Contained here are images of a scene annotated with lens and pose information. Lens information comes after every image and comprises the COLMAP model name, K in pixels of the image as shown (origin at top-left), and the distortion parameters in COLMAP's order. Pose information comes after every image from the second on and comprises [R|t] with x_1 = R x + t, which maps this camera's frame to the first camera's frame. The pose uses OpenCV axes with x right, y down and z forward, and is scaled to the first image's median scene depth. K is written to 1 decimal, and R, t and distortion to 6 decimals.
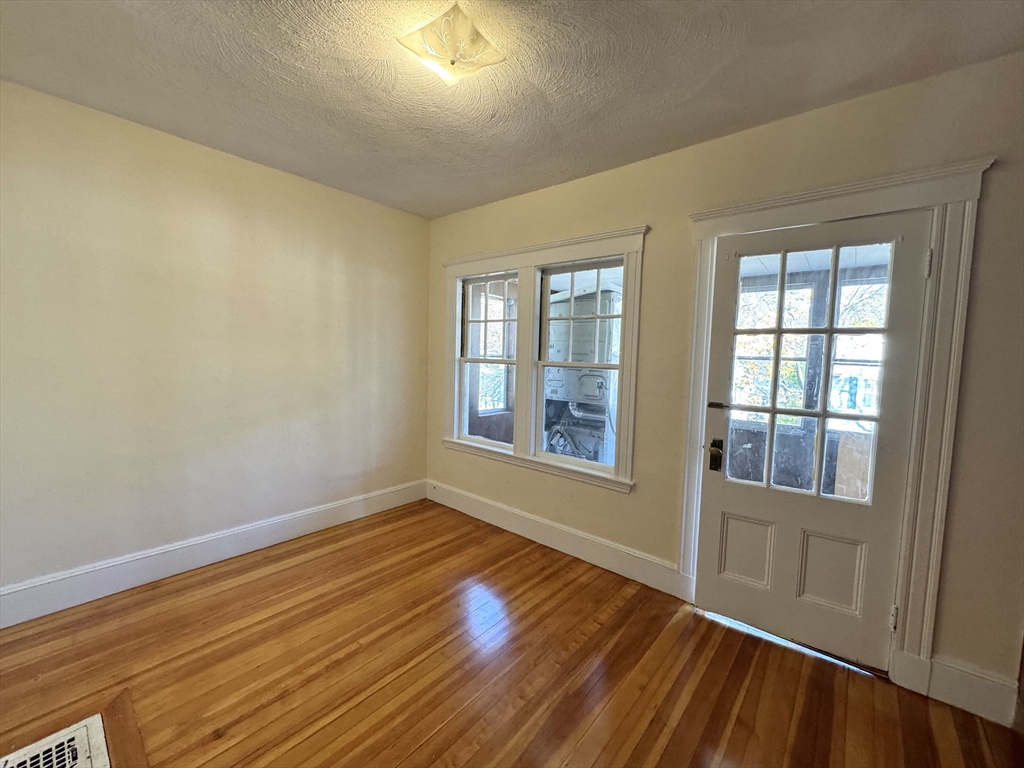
lens RADIAL K [[408.6, 0, 514.4], [0, 408.6, 381.4], [0, 0, 1]] dist [0.000011, -0.000074]
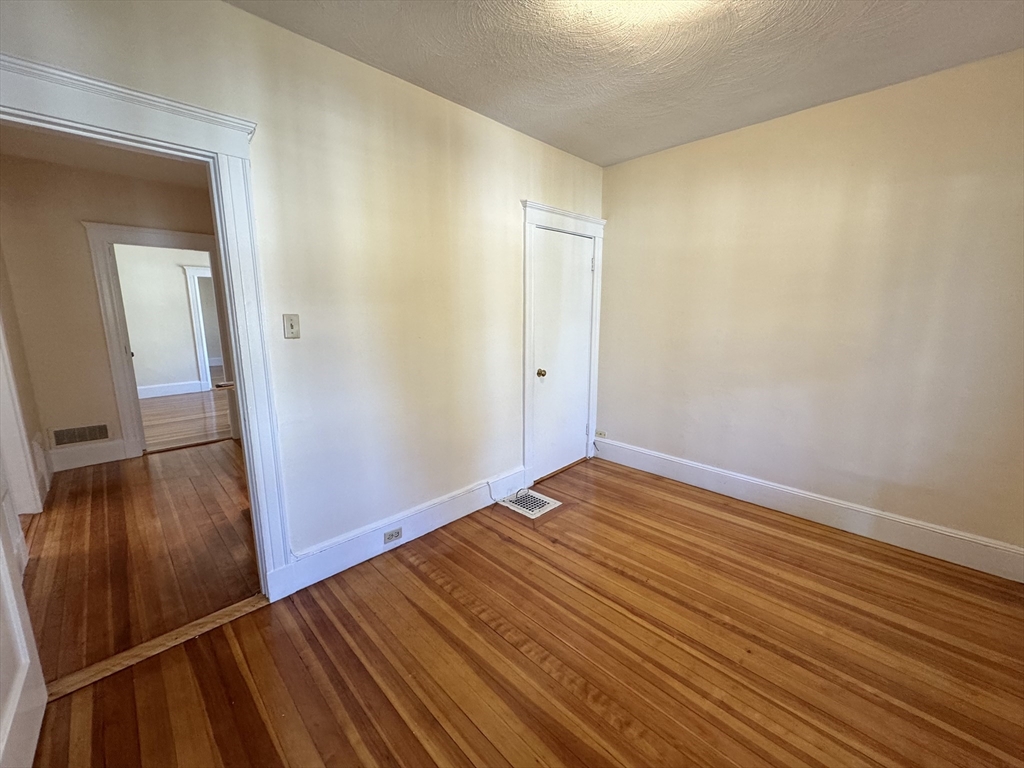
lens RADIAL K [[408.6, 0, 514.4], [0, 408.6, 381.4], [0, 0, 1]] dist [0.000011, -0.000074]
pose [[-0.081145, 0.144679, -0.986146, 0.544760], [-0.068506, 0.986259, 0.150333, -0.023968], [0.994345, 0.079756, -0.070118, 0.560806]]
